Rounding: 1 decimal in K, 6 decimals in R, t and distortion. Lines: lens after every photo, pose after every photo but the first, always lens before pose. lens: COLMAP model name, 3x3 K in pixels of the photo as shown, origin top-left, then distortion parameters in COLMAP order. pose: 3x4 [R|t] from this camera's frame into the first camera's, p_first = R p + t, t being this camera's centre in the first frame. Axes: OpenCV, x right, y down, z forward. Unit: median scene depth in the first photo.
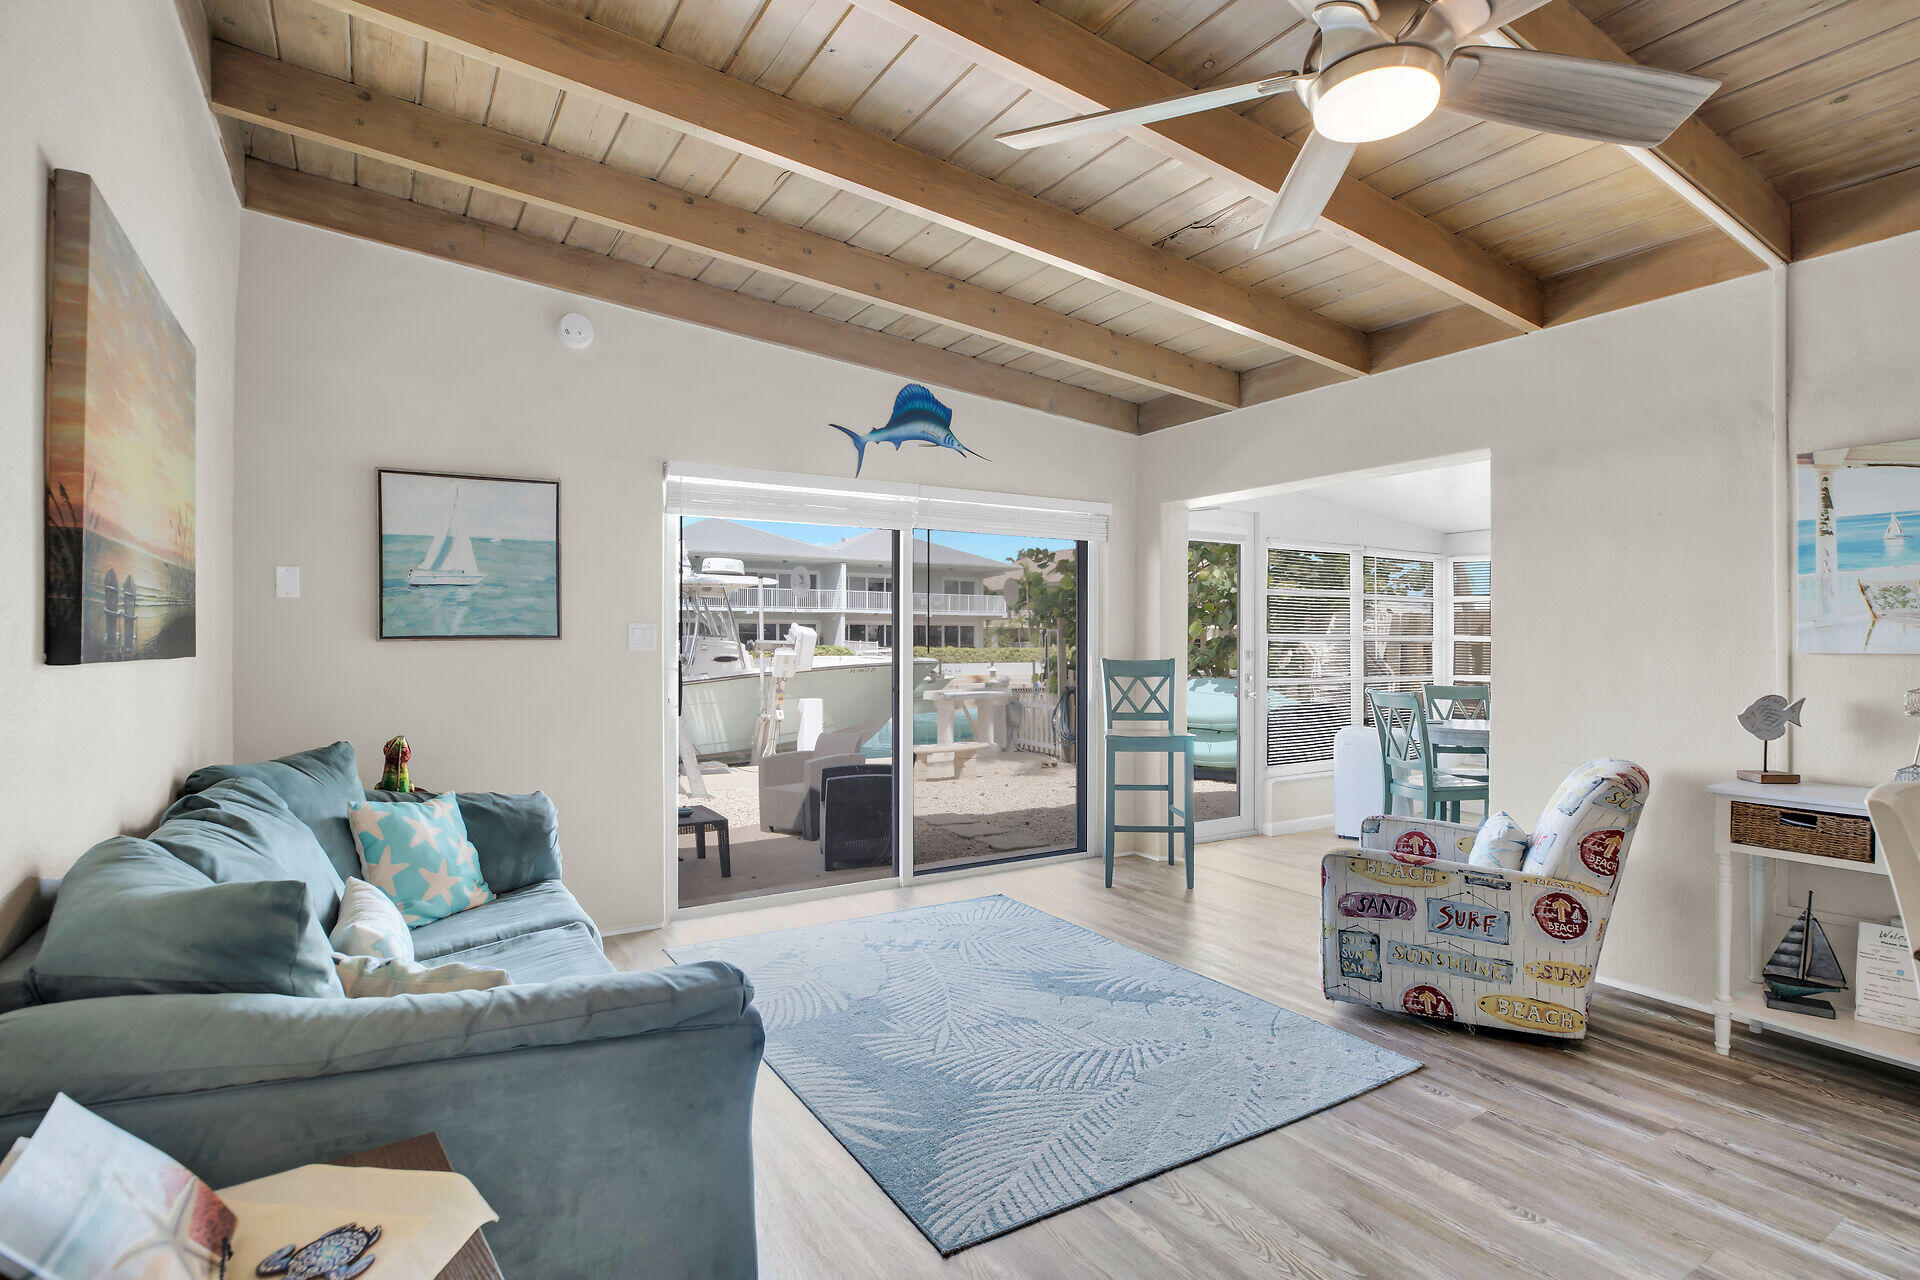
lens RADIAL K [[947.5, 0, 958.3], [0, 947.5, 649.0], [0, 0, 1]] dist [-0.042099, 0.018331]
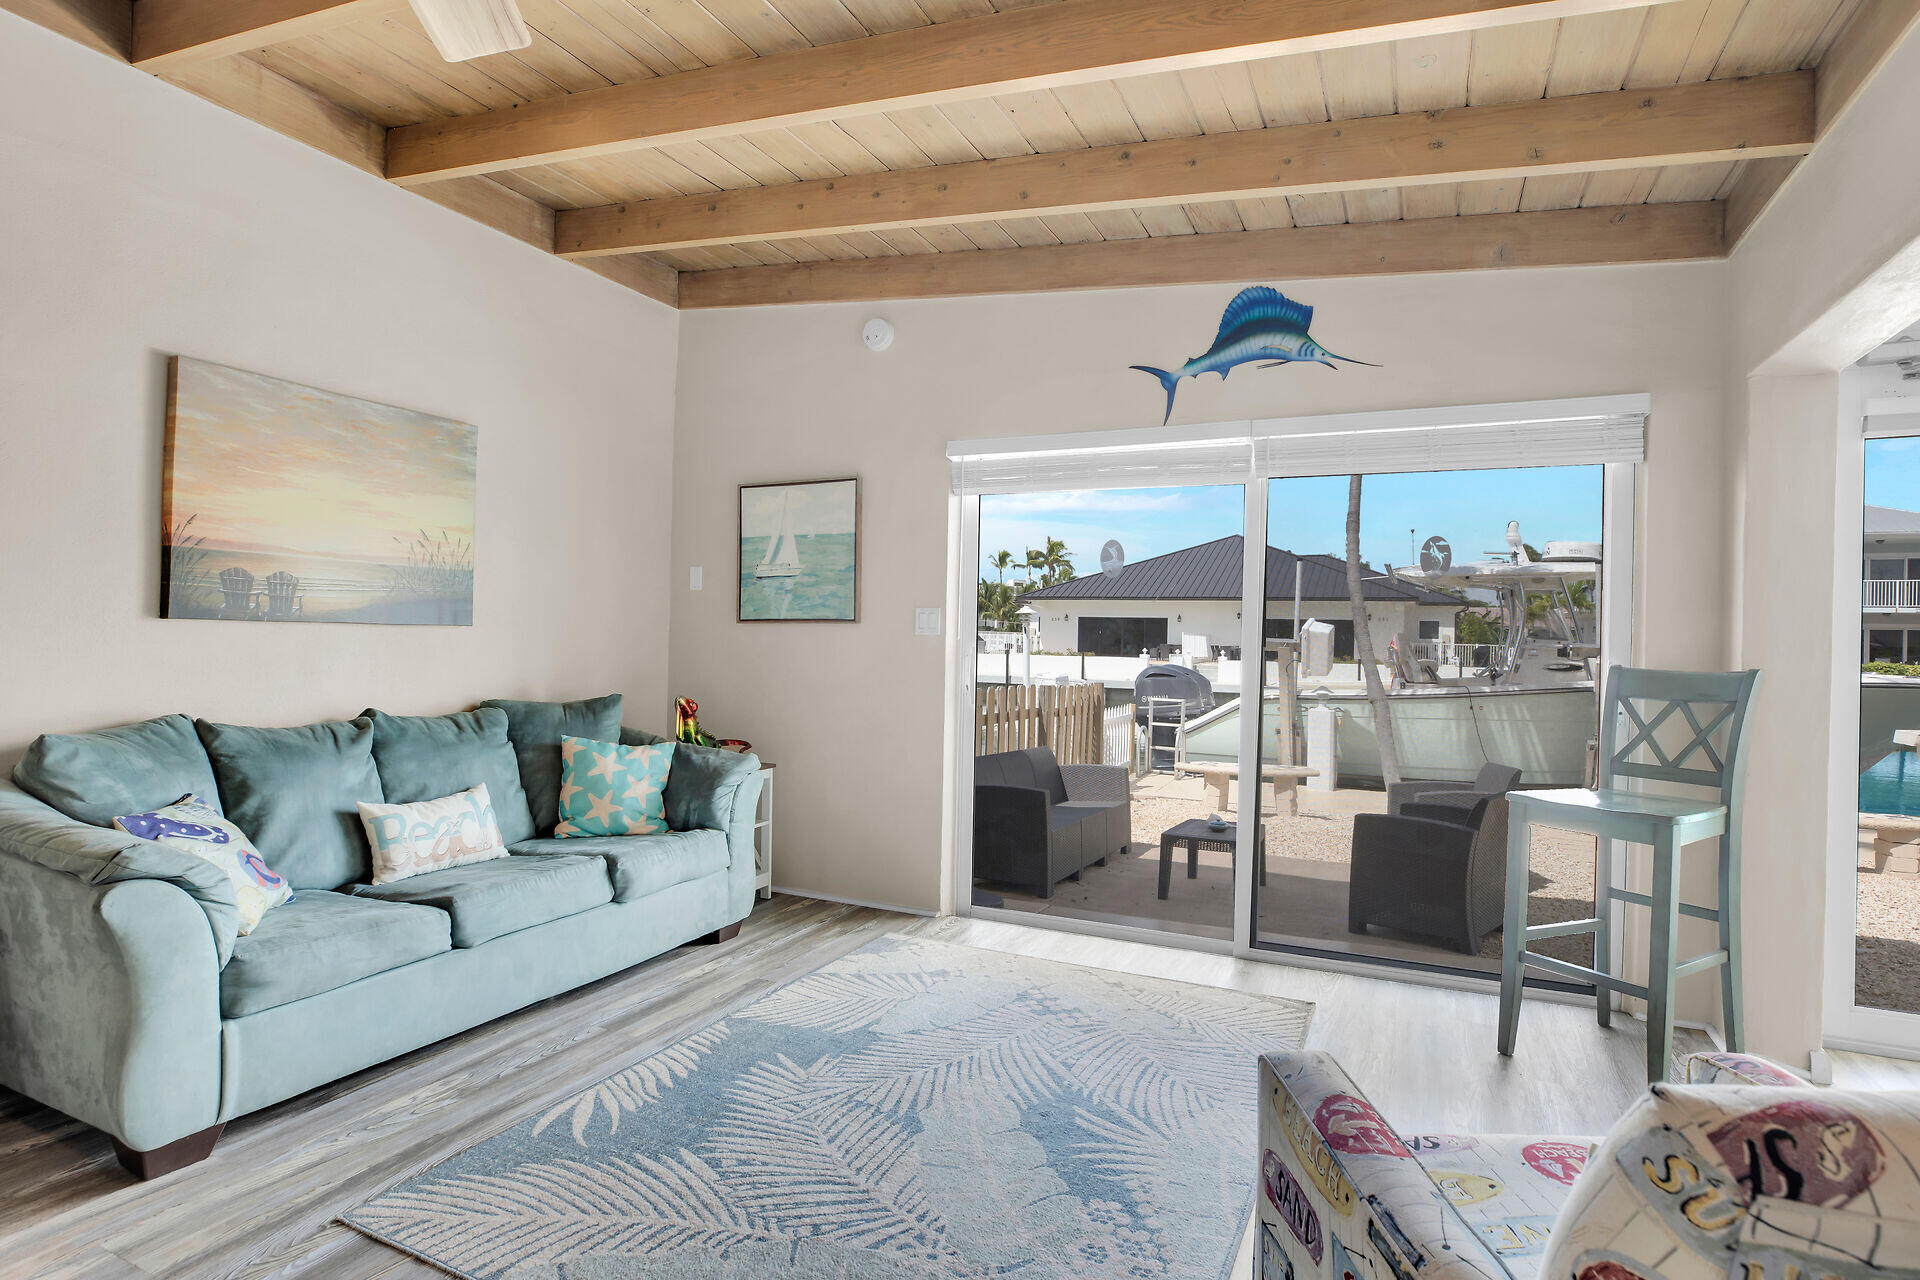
lens RADIAL K [[981.1, 0, 950.1], [0, 981.1, 634.6], [0, 0, 1]] dist [-0.026432, 0.001186]
pose [[0.548141, 0.008409, -0.836343, 0.626909], [-0.026221, 0.999631, -0.007134, 0.009147], [0.835975, 0.025840, 0.548159, 0.508324]]
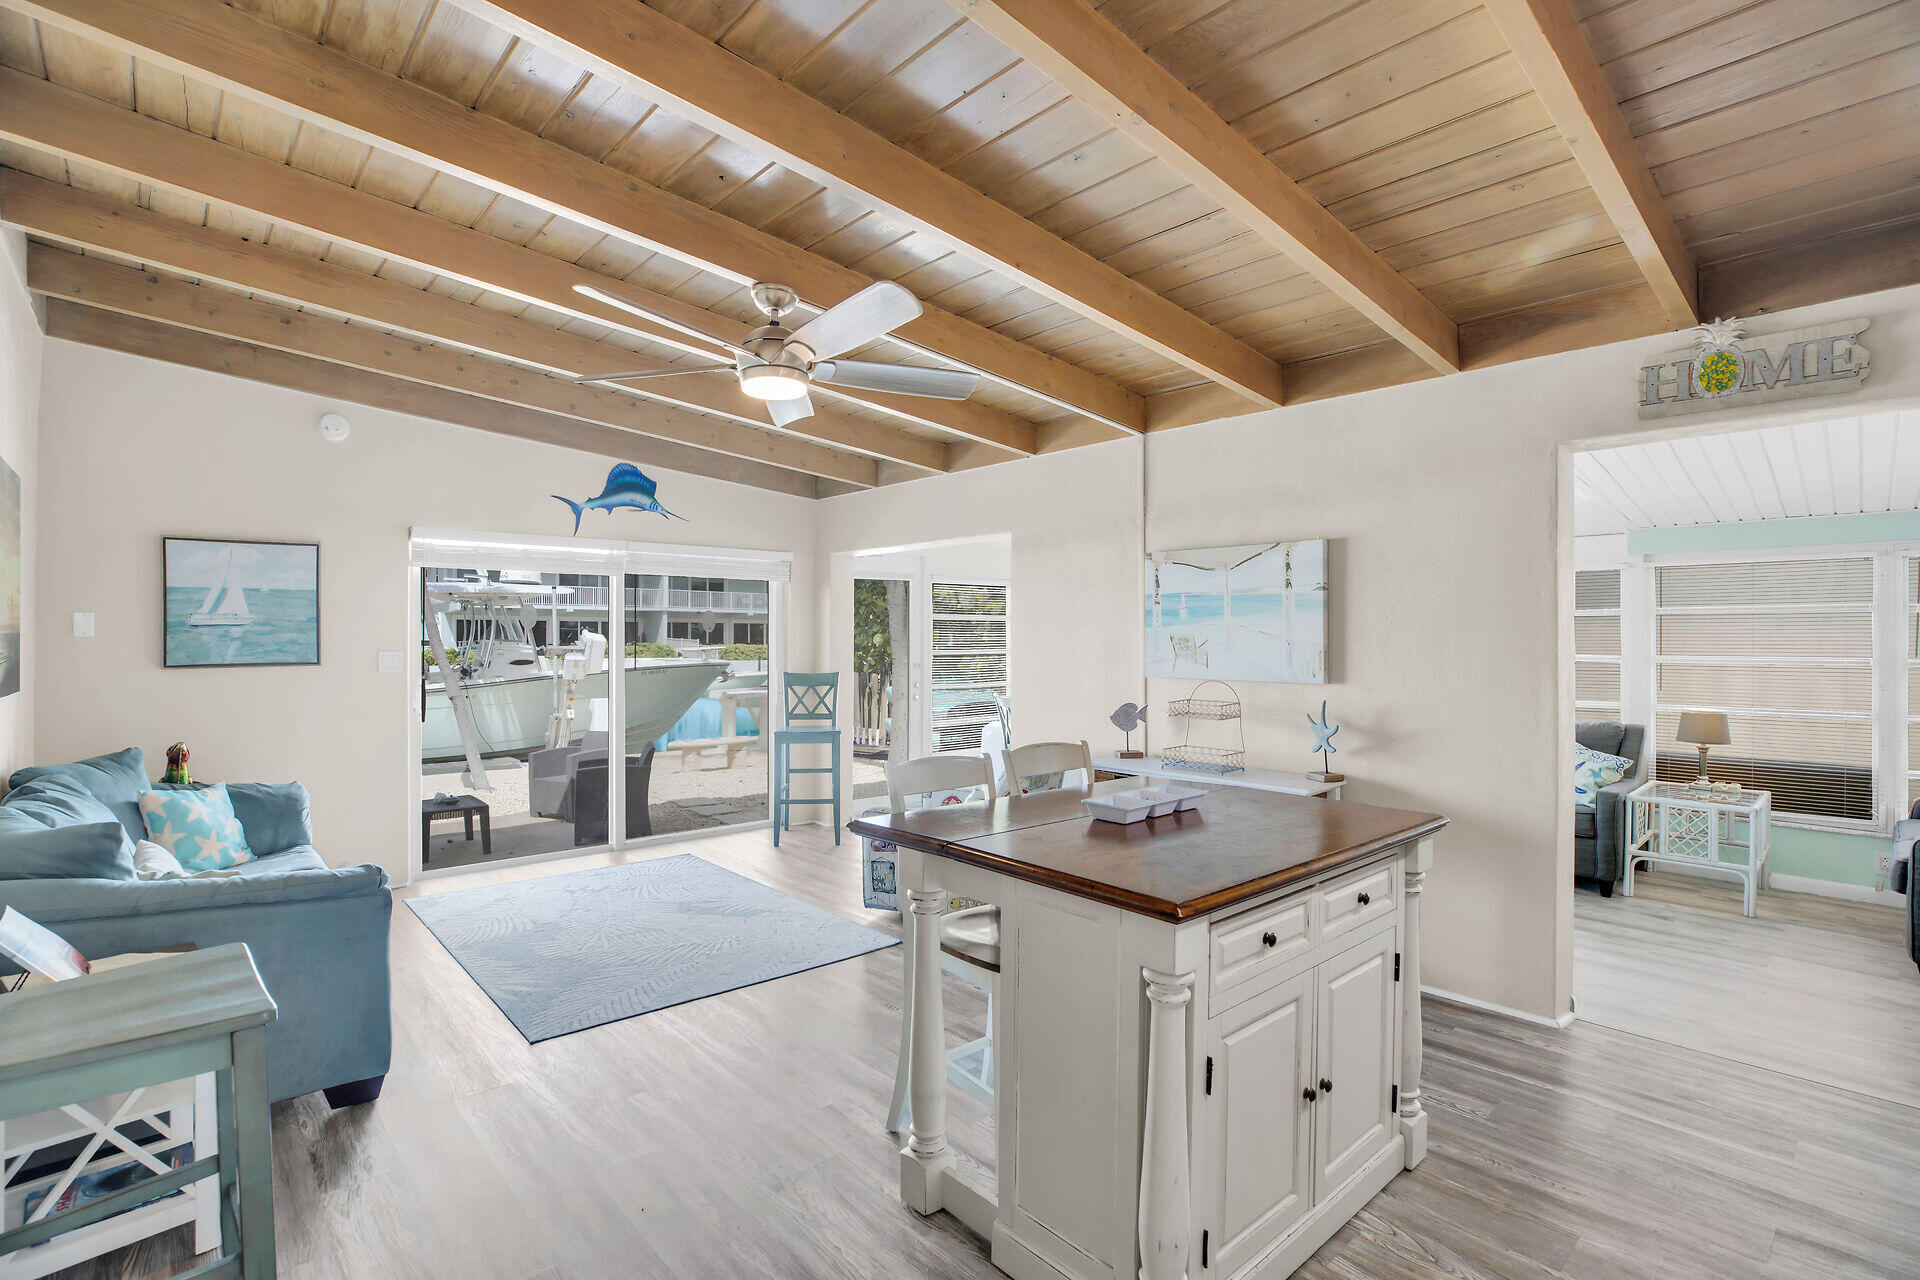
lens RADIAL K [[906.3, 0, 947.1], [0, 906.3, 635.3], [0, 0, 1]] dist [-0.040444, 0.014878]
pose [[0.985362, 0.000841, 0.170471, 0.238936], [0.000794, 0.999954, -0.009520, -0.042109], [-0.170472, 0.009516, 0.985317, -0.390831]]
